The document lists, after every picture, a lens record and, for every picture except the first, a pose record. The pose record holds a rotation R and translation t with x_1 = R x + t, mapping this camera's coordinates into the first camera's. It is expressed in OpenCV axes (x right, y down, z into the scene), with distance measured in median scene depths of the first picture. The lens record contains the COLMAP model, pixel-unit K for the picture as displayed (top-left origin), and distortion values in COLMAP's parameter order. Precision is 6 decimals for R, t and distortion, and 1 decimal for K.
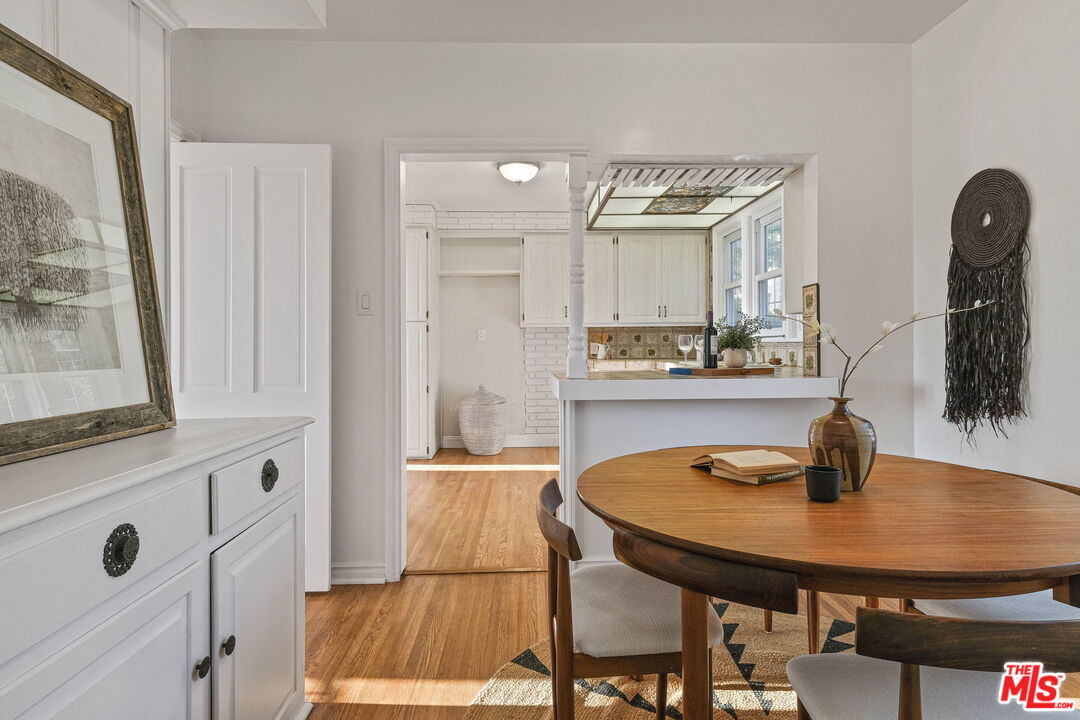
lens RADIAL K [[627.7, 0, 555.1], [0, 627.7, 350.0], [0, 0, 1]] dist [0.001220, -0.000471]
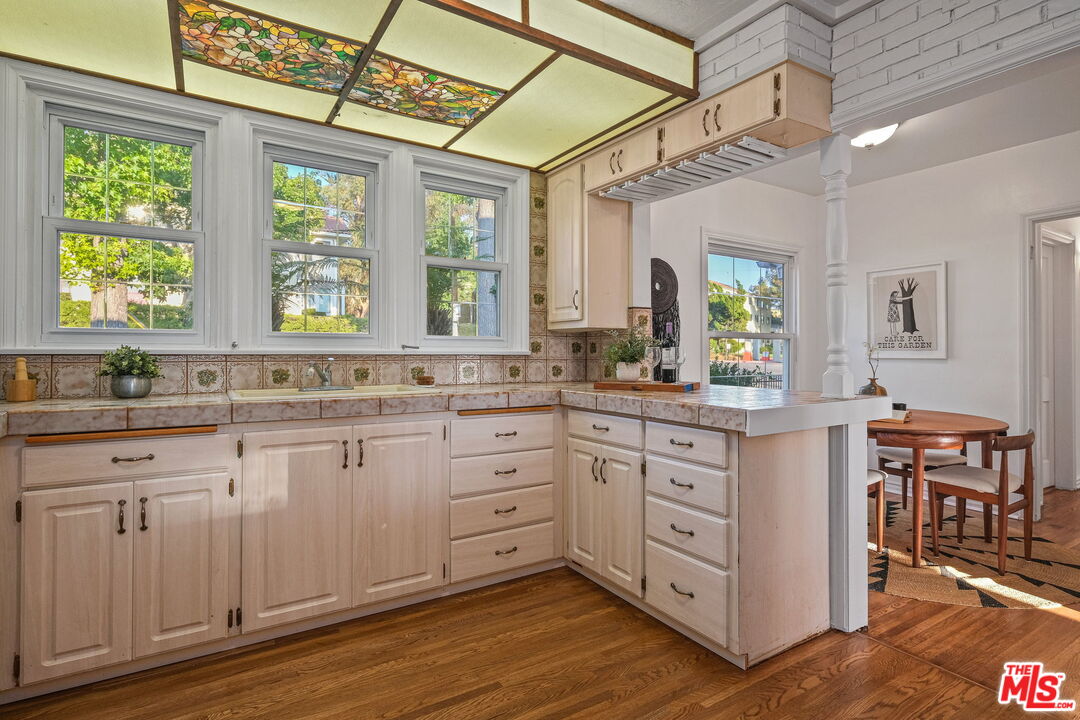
lens RADIAL K [[542.8, 0, 541.4], [0, 542.8, 351.8], [0, 0, 1]] dist [0.002070, -0.000165]
pose [[-0.494369, 0.008287, 0.869213, -0.789495], [0.006166, 0.999963, -0.006026, -0.026669], [-0.869230, 0.002381, -0.494401, 3.285402]]
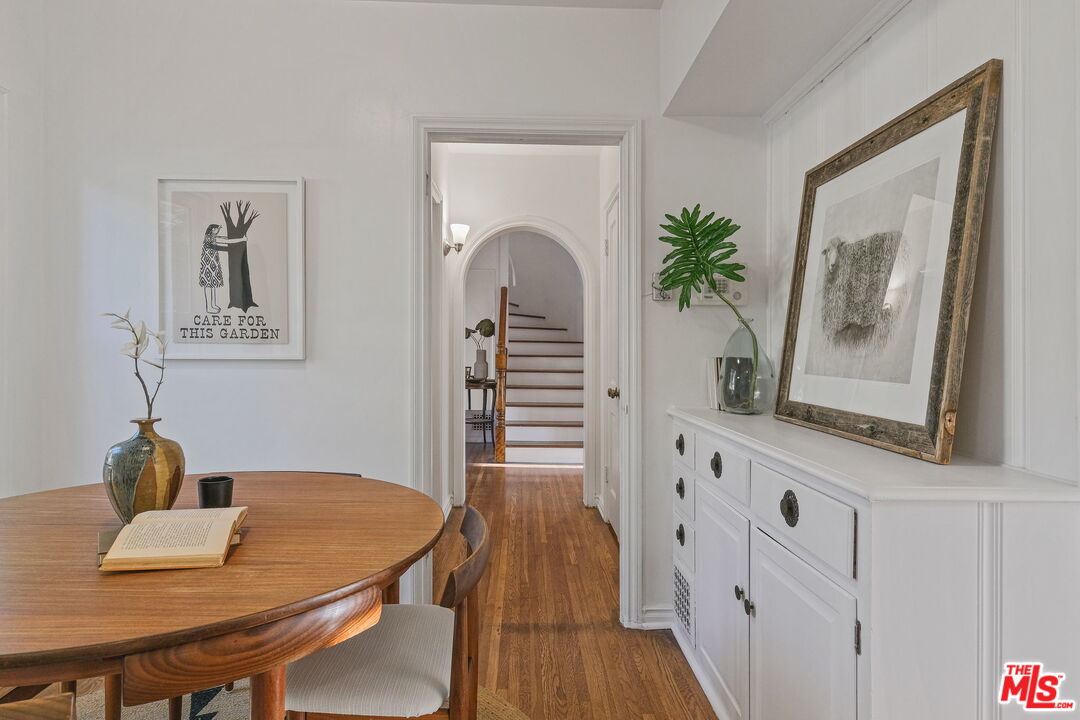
lens RADIAL K [[627.7, 0, 555.1], [0, 627.7, 350.0], [0, 0, 1]] dist [0.001220, -0.000471]
pose [[-0.999975, 0.001617, -0.006885, -0.125075], [0.001585, 0.999988, 0.004631, -0.028844], [0.006893, 0.004620, -0.999966, 1.940577]]
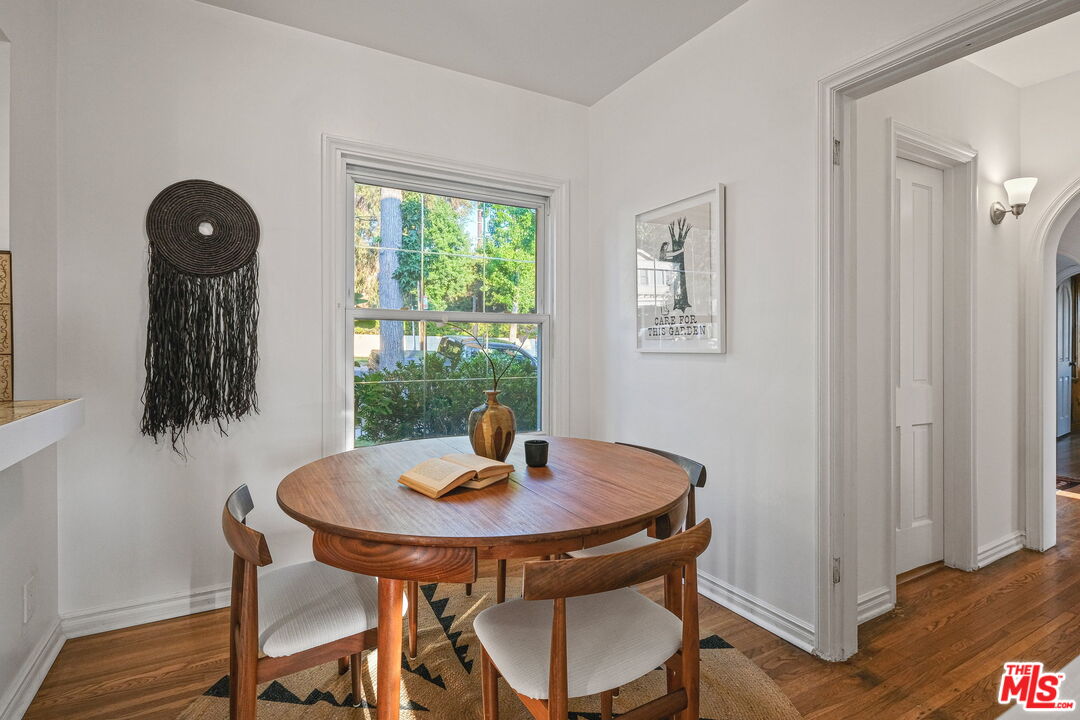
lens RADIAL K [[542.8, 0, 541.4], [0, 542.8, 351.8], [0, 0, 1]] dist [0.002070, -0.000165]
pose [[-0.461458, 0.000056, 0.887162, -0.588729], [0.008195, 0.999958, 0.004199, -0.011869], [-0.887124, 0.009208, -0.461439, 1.458050]]
